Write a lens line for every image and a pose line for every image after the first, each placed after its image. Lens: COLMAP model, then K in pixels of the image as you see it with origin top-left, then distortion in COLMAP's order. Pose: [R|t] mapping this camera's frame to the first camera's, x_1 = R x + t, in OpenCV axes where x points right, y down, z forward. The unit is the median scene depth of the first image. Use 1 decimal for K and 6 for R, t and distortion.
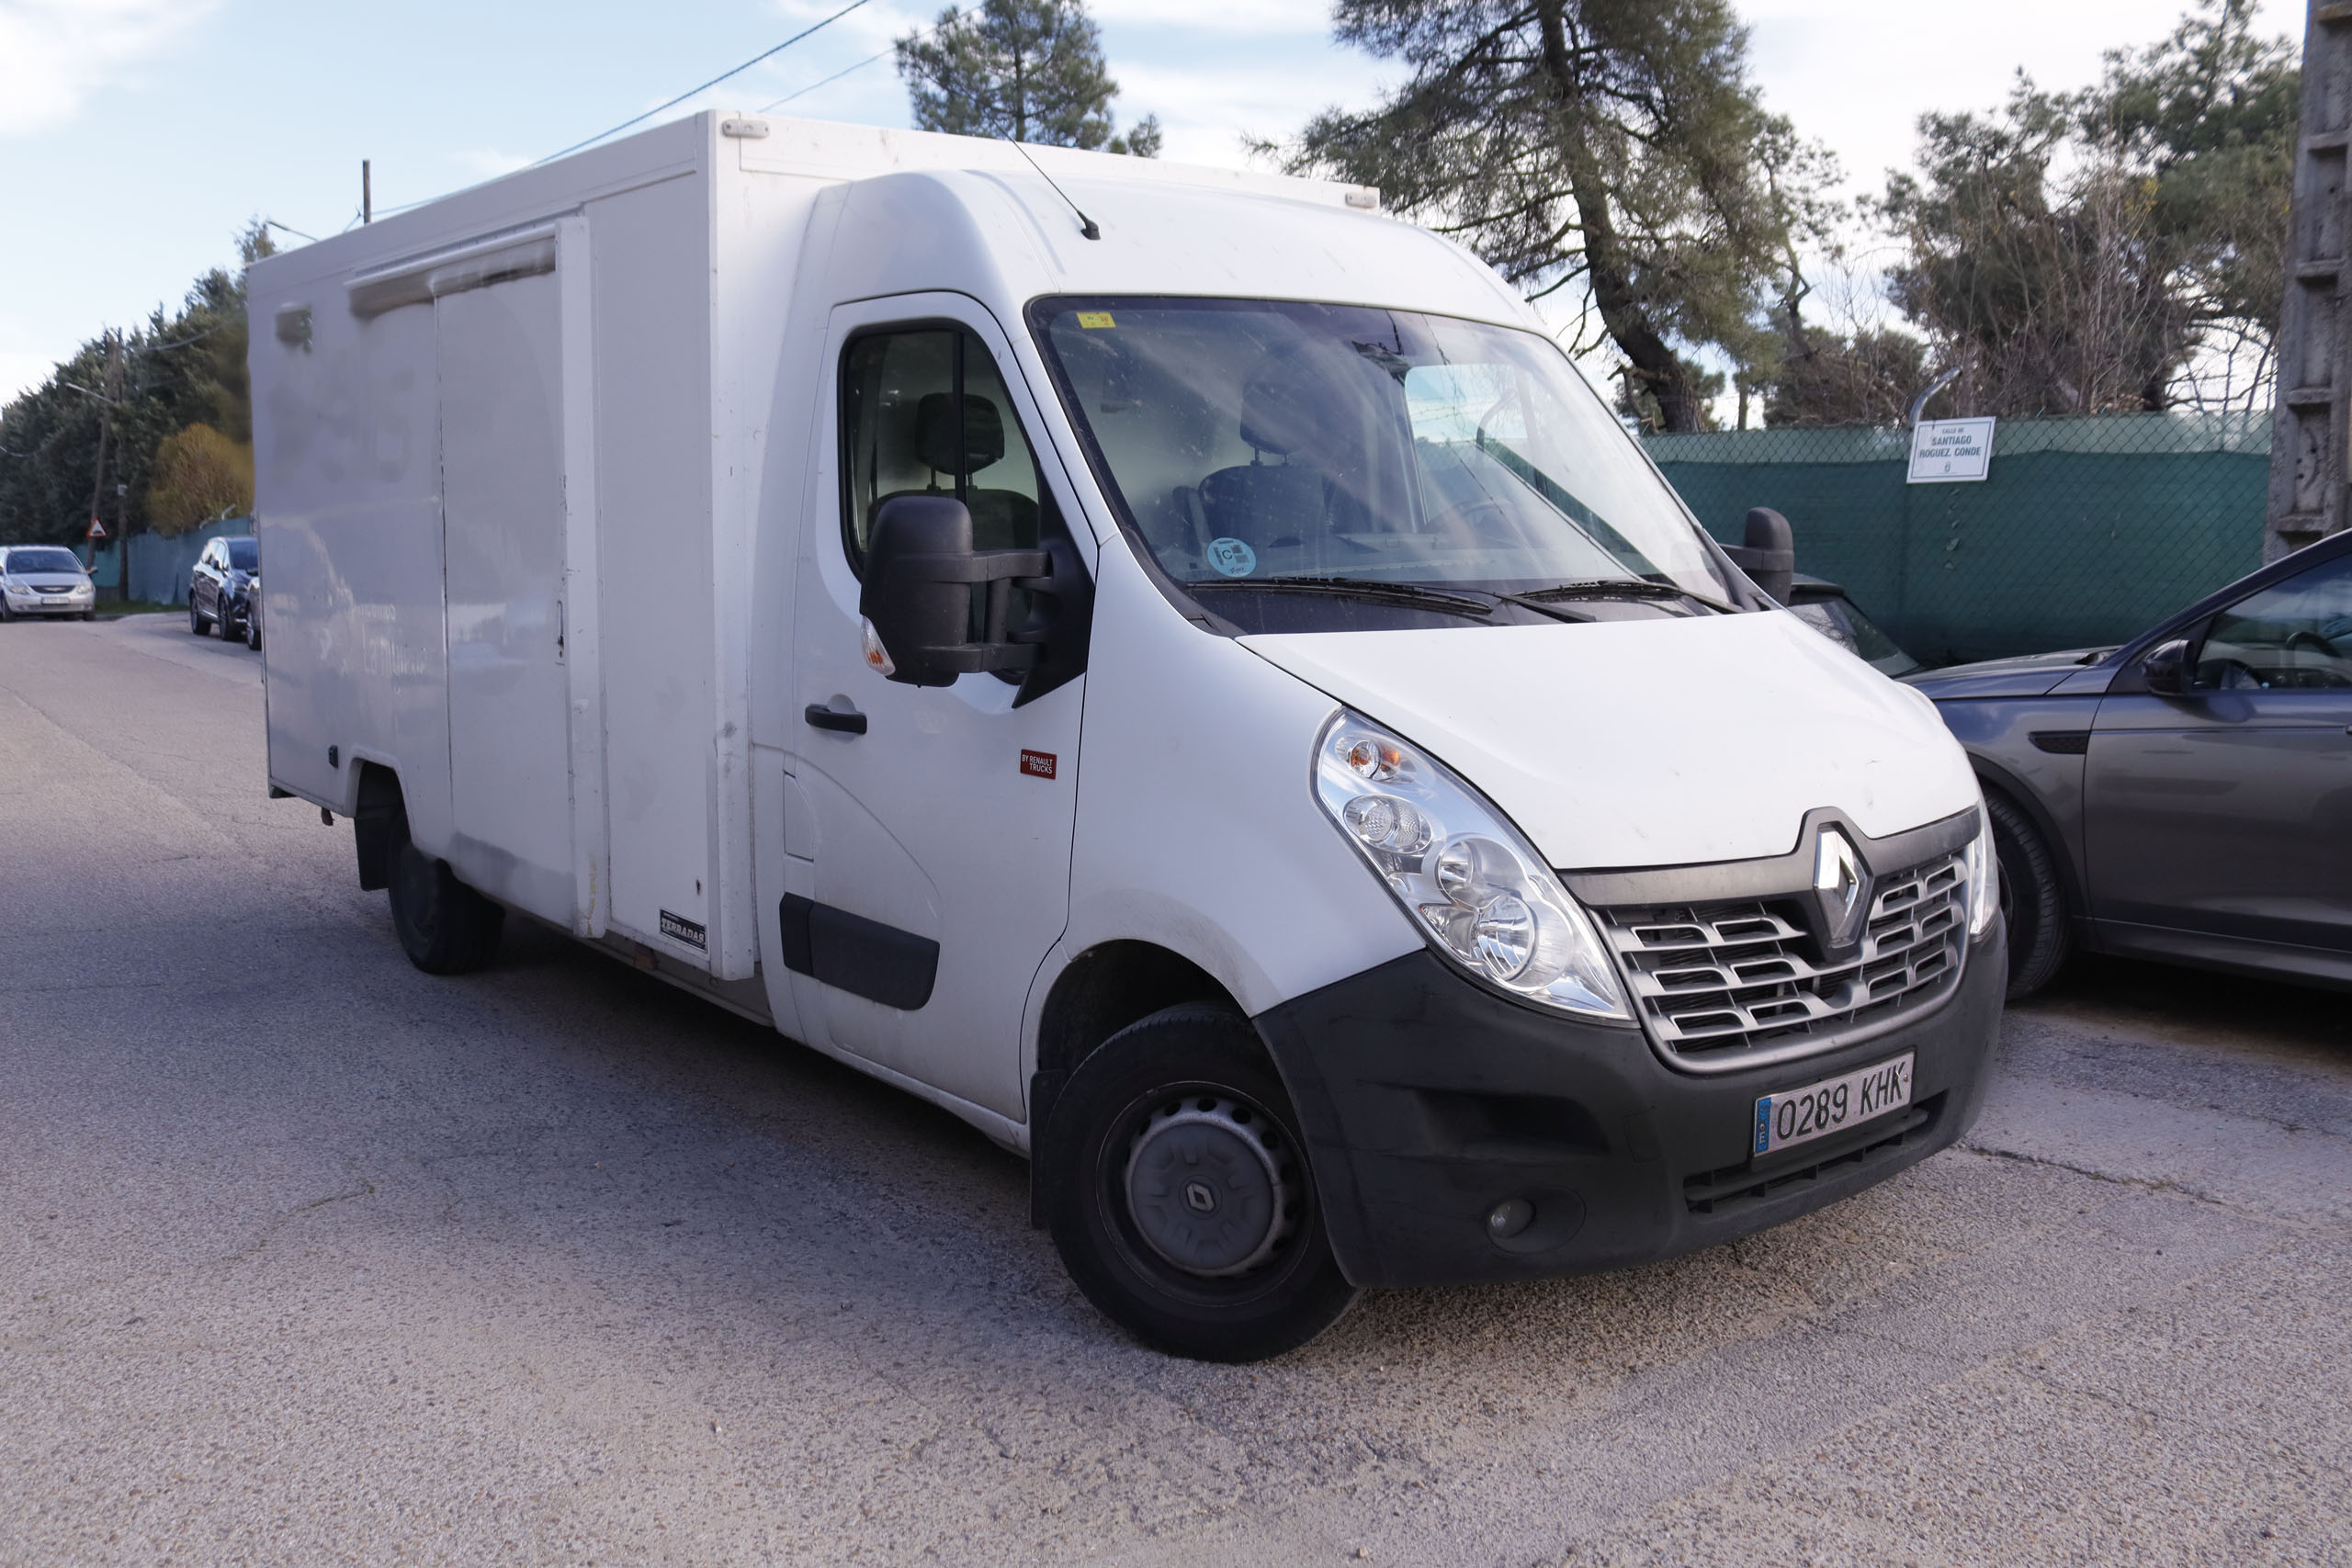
lens RADIAL K [[2157.8, 0, 1176.0], [0, 2157.8, 784.0], [0, 0, 1]] dist [-0.127918, 0.005432]
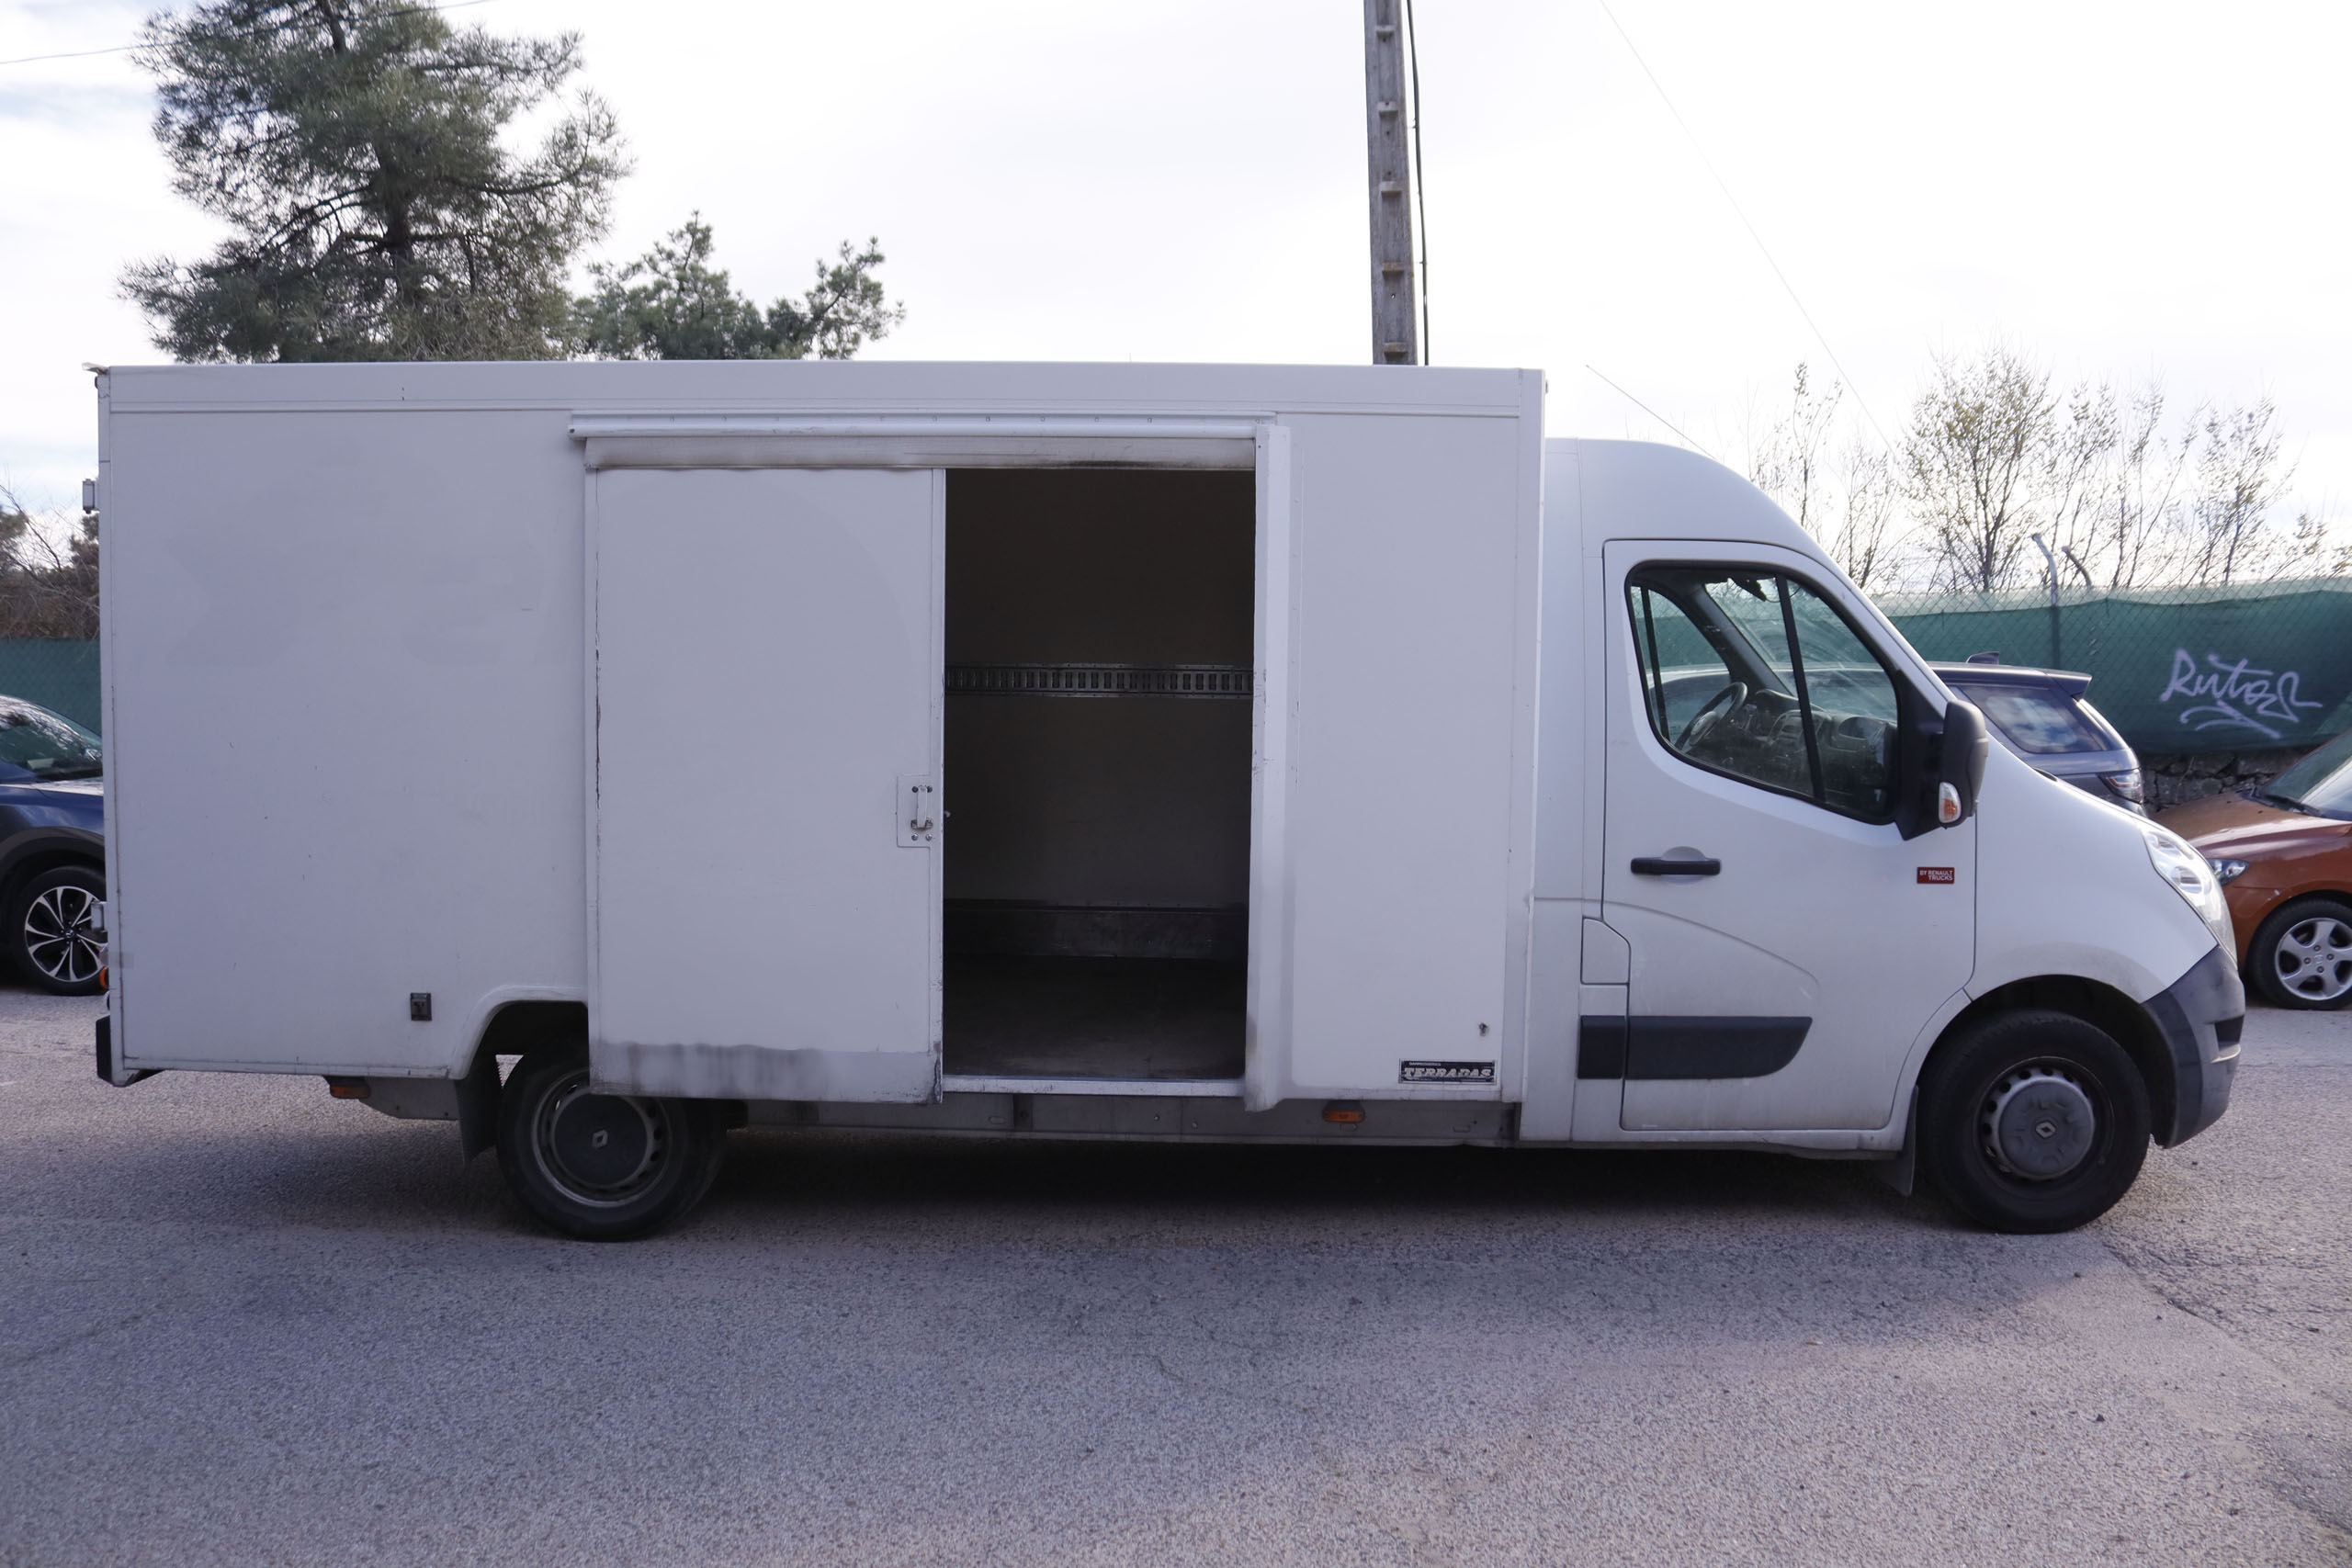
lens RADIAL K [[1936.4, 0, 1176.0], [0, 1936.4, 784.0], [0, 0, 1]] dist [-0.198047, 0.185394]
pose [[0.626123, -0.056601, 0.777667, -1.287445], [0.098775, 0.995084, -0.007102, -0.105536], [-0.773442, 0.081261, 0.628636, 0.541765]]
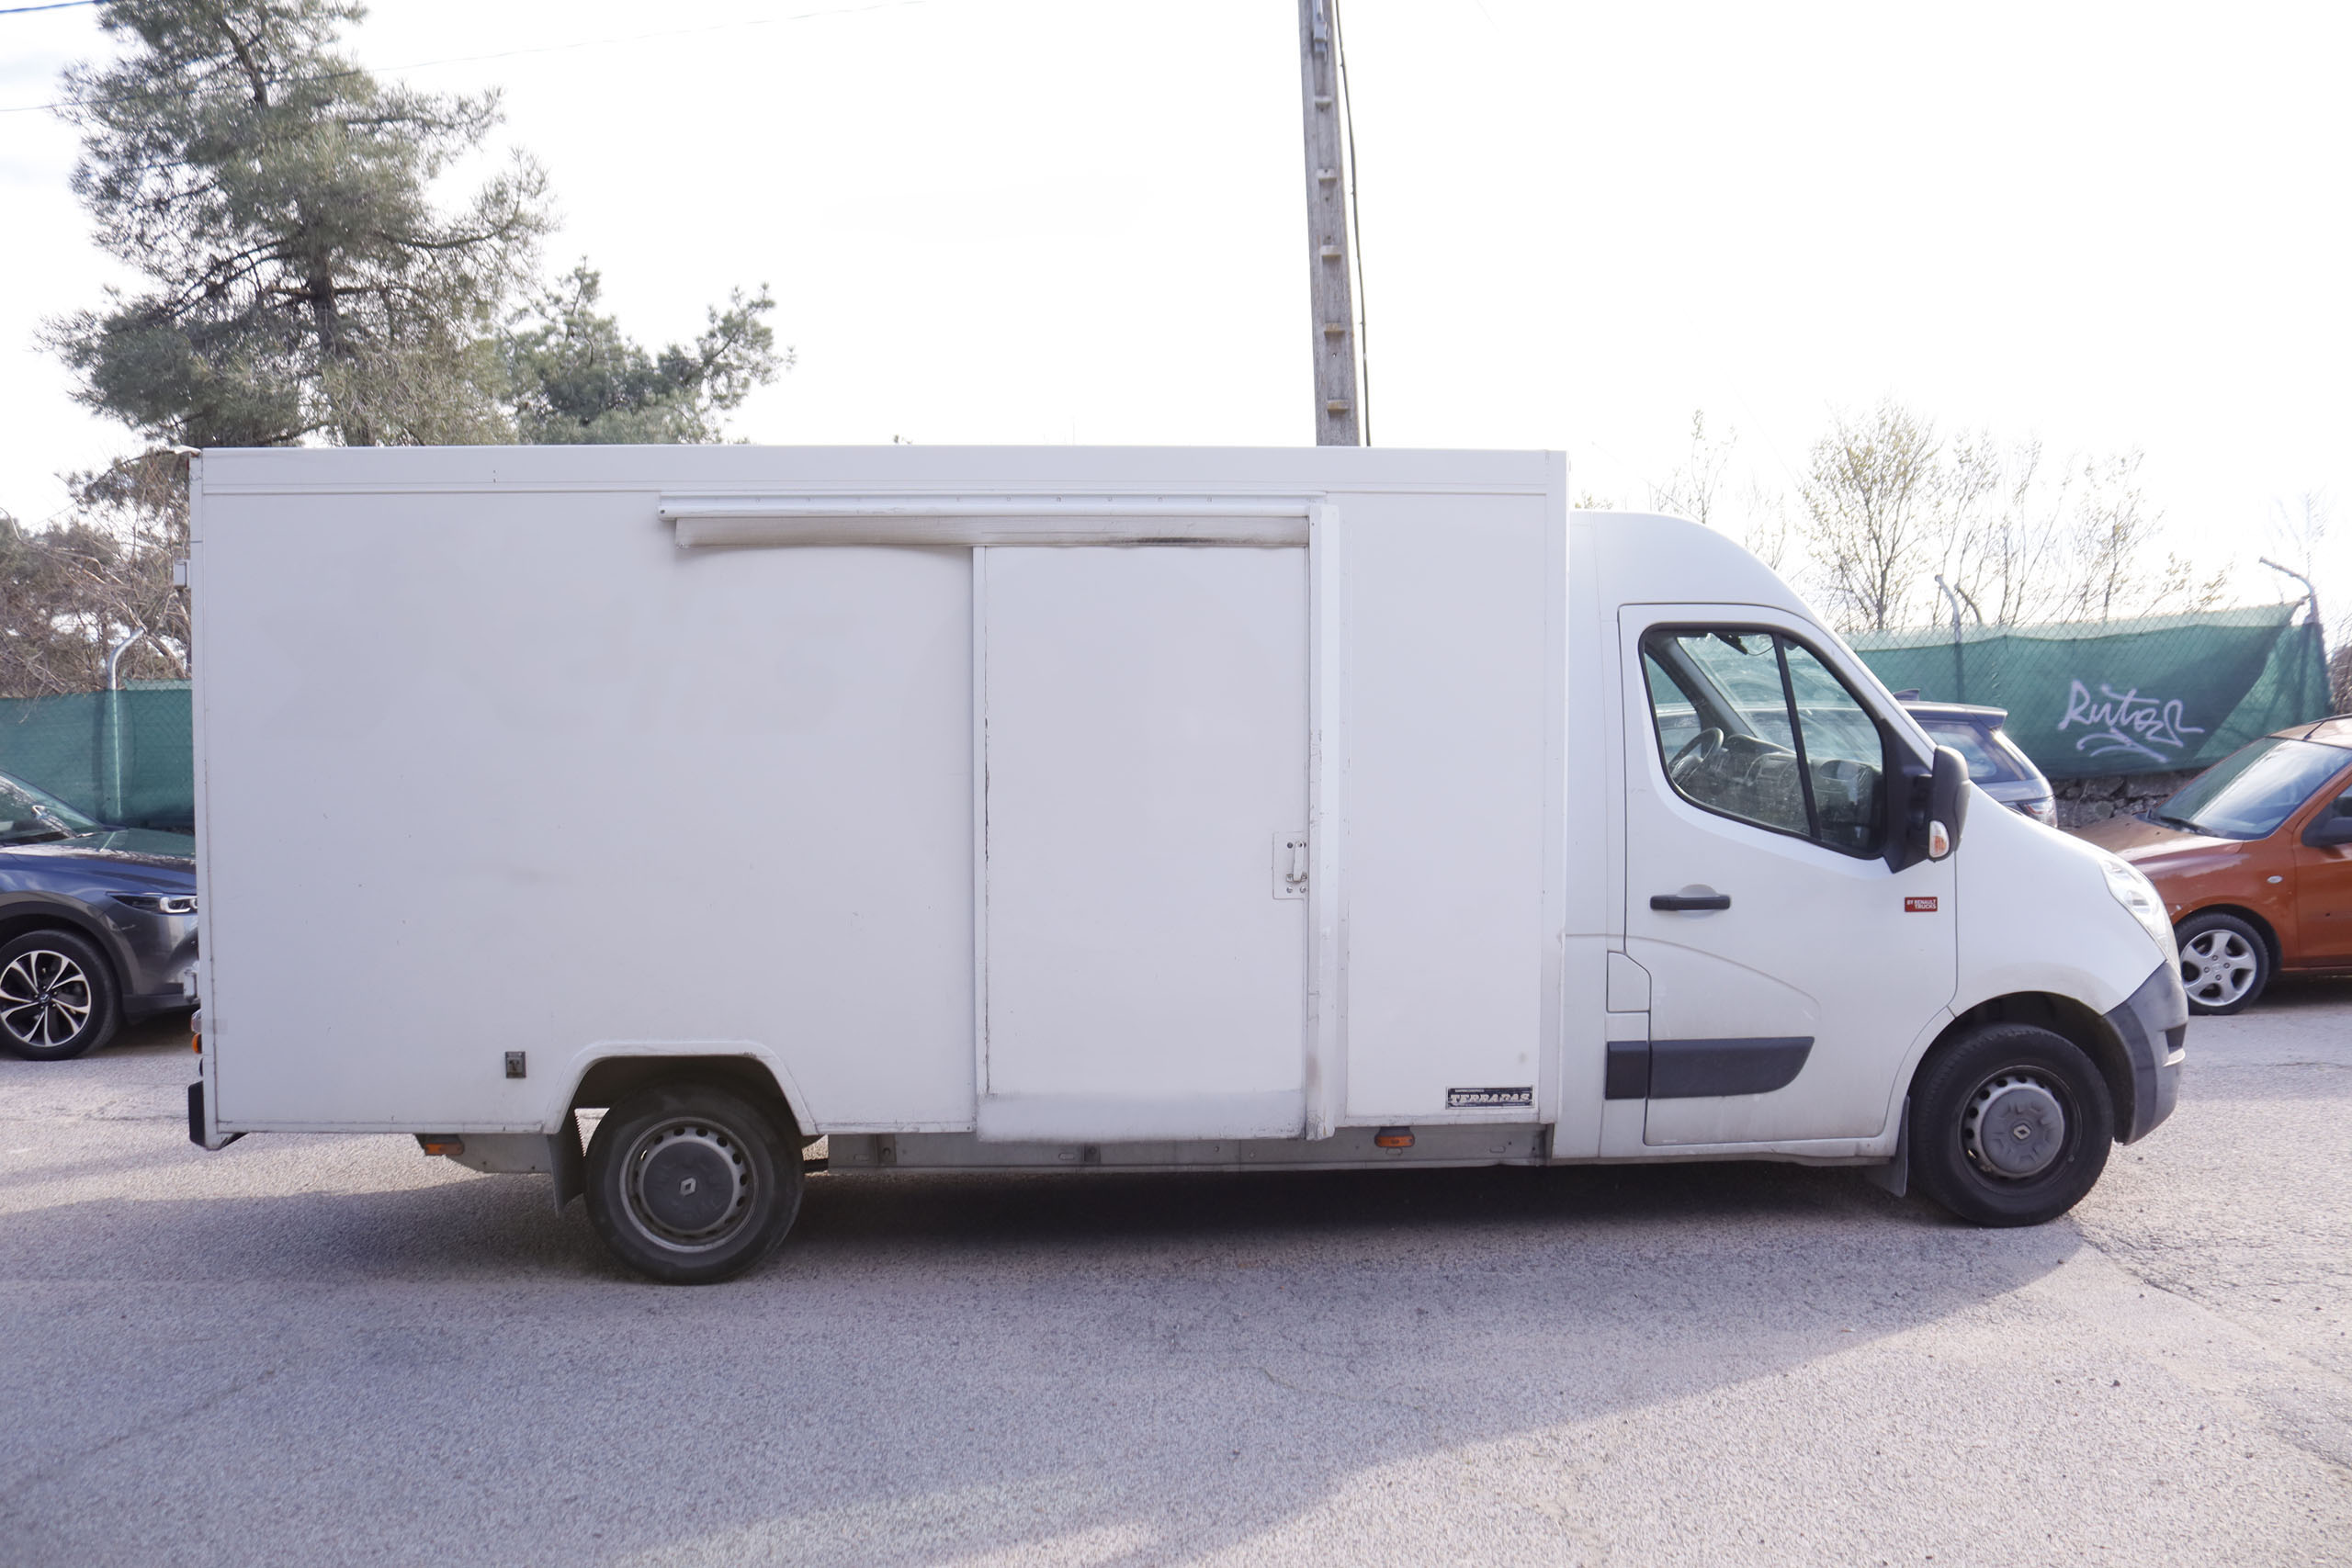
lens RADIAL K [[1933.4, 0, 1192.3], [0, 1933.4, 766.6], [0, 0, 1]] dist [-0.198402, 0.183783]
pose [[0.562608, -0.046244, 0.825430, -1.429507], [0.117862, 0.992722, -0.024717, -0.131867], [-0.818280, 0.111192, 0.563964, 0.588212]]
